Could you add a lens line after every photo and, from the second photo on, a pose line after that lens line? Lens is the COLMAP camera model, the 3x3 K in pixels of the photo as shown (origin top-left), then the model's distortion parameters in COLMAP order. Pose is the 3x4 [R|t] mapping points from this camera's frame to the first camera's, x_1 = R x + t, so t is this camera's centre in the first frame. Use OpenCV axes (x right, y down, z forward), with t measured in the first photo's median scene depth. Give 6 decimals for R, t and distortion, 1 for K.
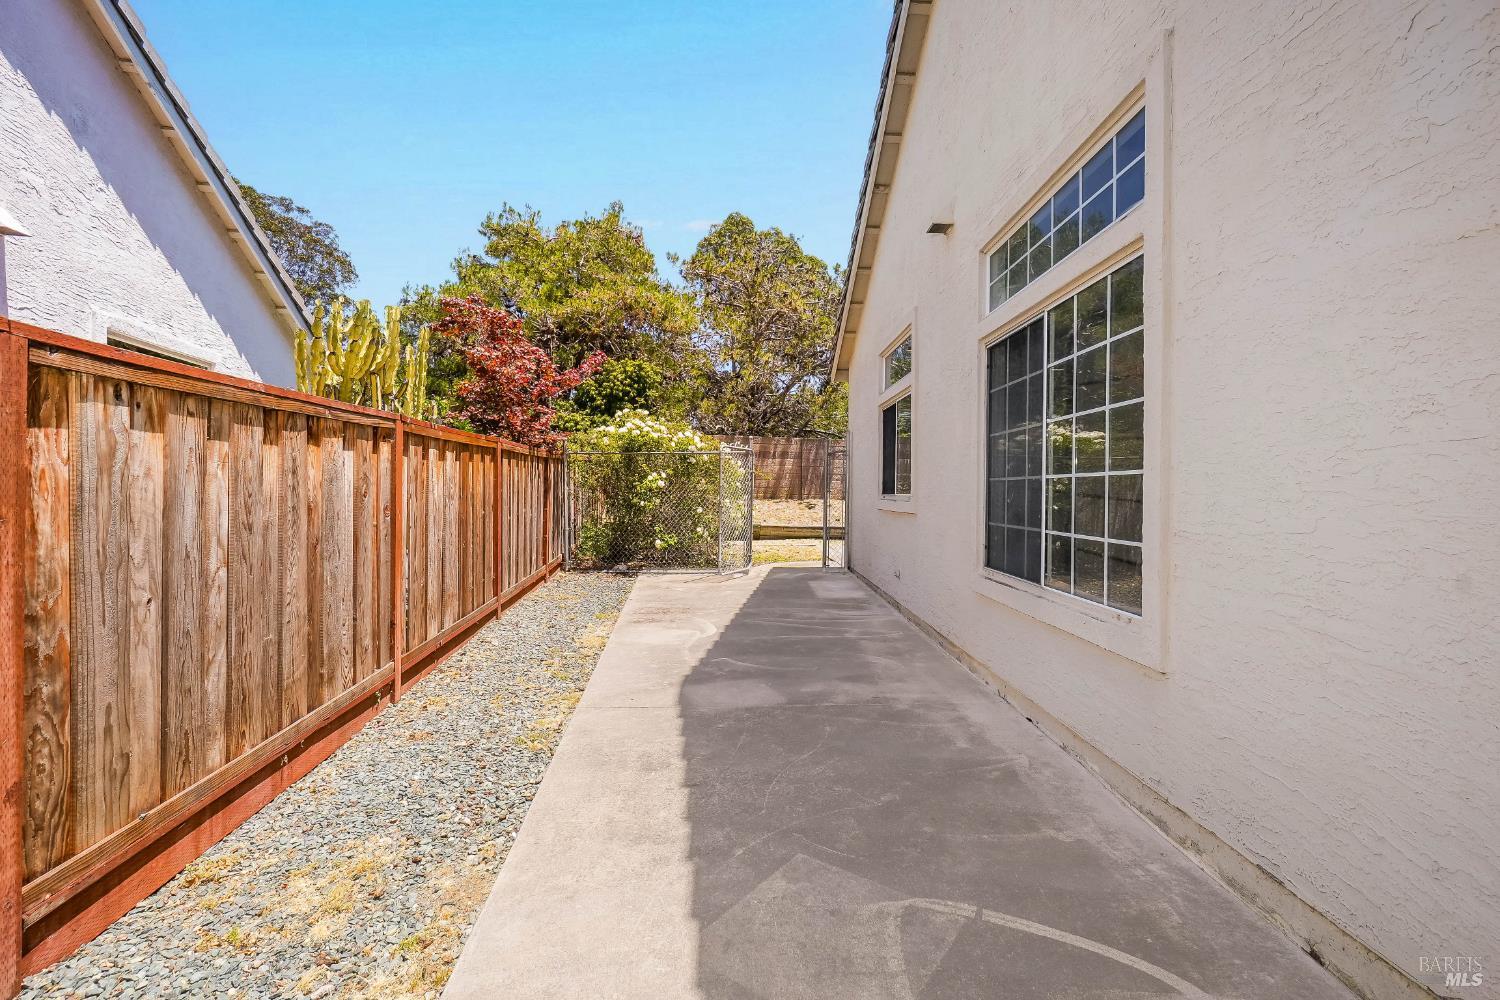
lens RADIAL K [[666.1, 0, 750.6], [0, 666.1, 495.6], [0, 0, 1]] dist [0.005125, 0.003018]
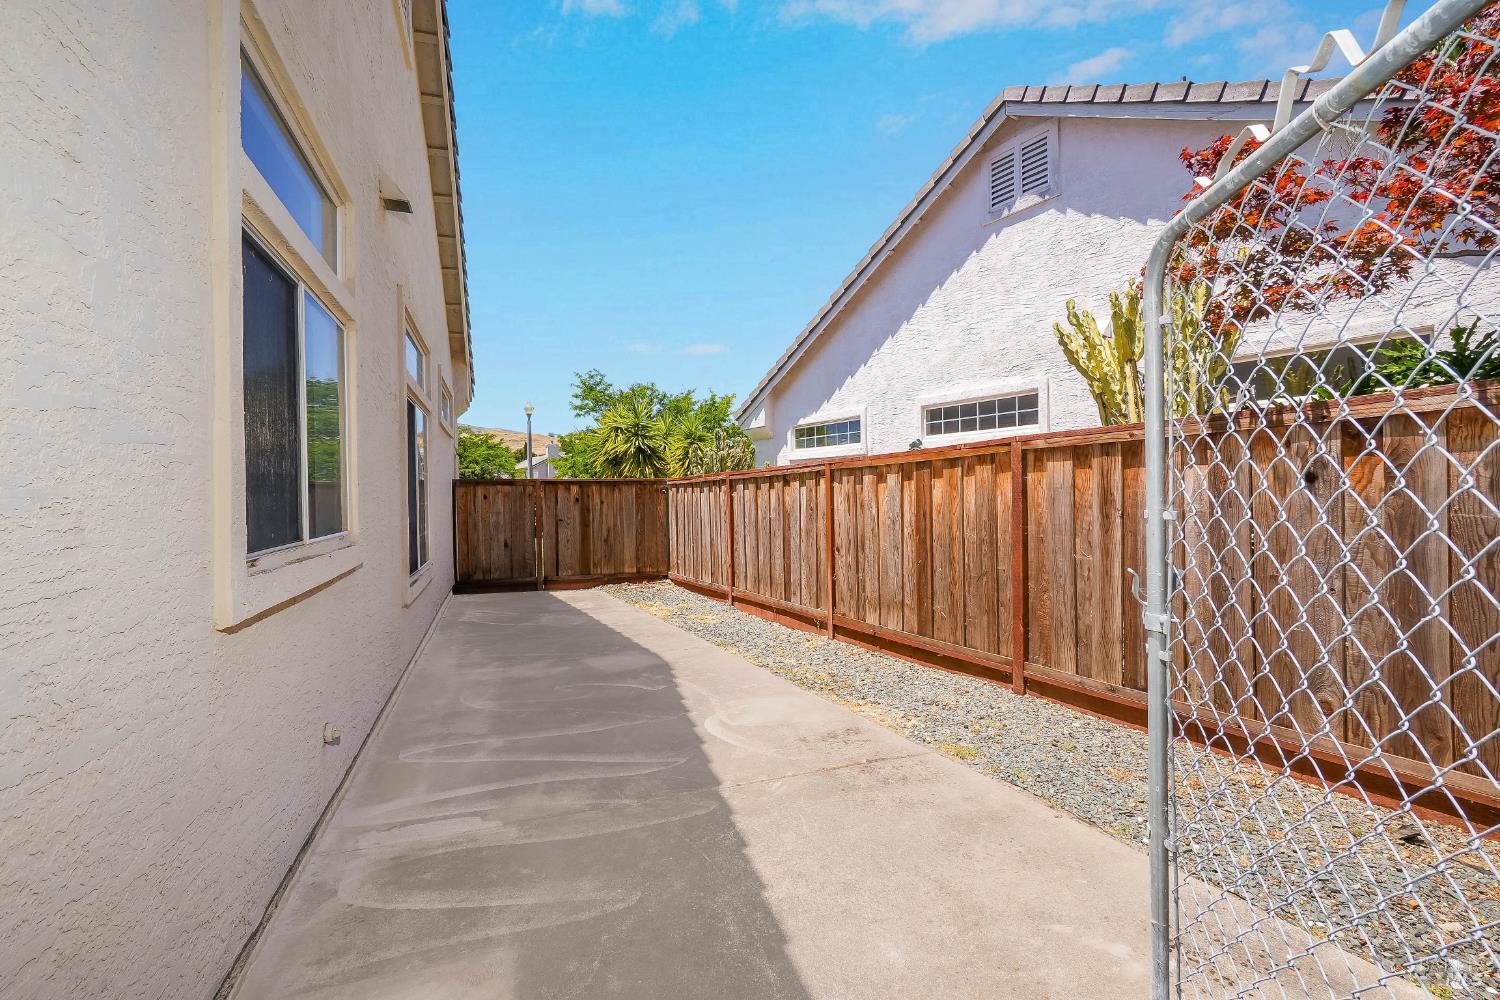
lens RADIAL K [[666.1, 0, 753.5], [0, 666.1, 498.0], [0, 0, 1]] dist [0.005125, 0.003018]
pose [[-0.935901, 0.011540, -0.352074, 0.173262], [0.009841, 0.999930, 0.006615, -0.036260], [0.352126, 0.002726, -0.935949, 2.089230]]
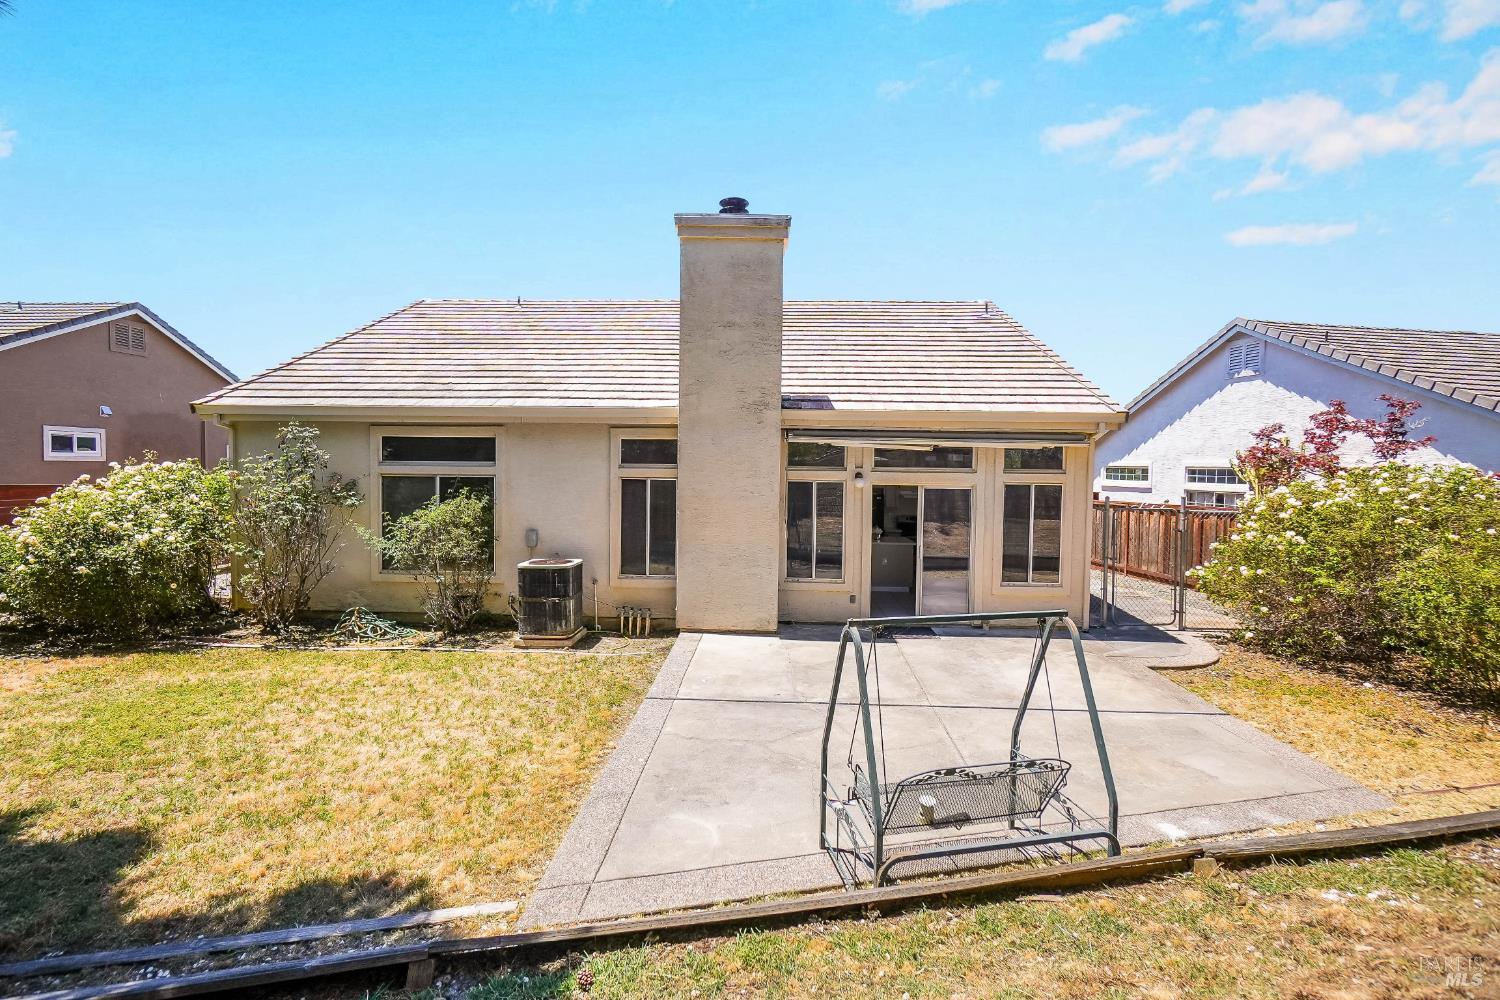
lens RADIAL K [[666.1, 0, 750.8], [0, 666.1, 495.5], [0, 0, 1]] dist [0.005125, 0.003018]
pose [[-0.999144, -0.019003, 0.036757, 1.262068], [-0.017464, 0.998975, 0.041764, -0.236751], [-0.037513, 0.041087, -0.998451, 4.177549]]
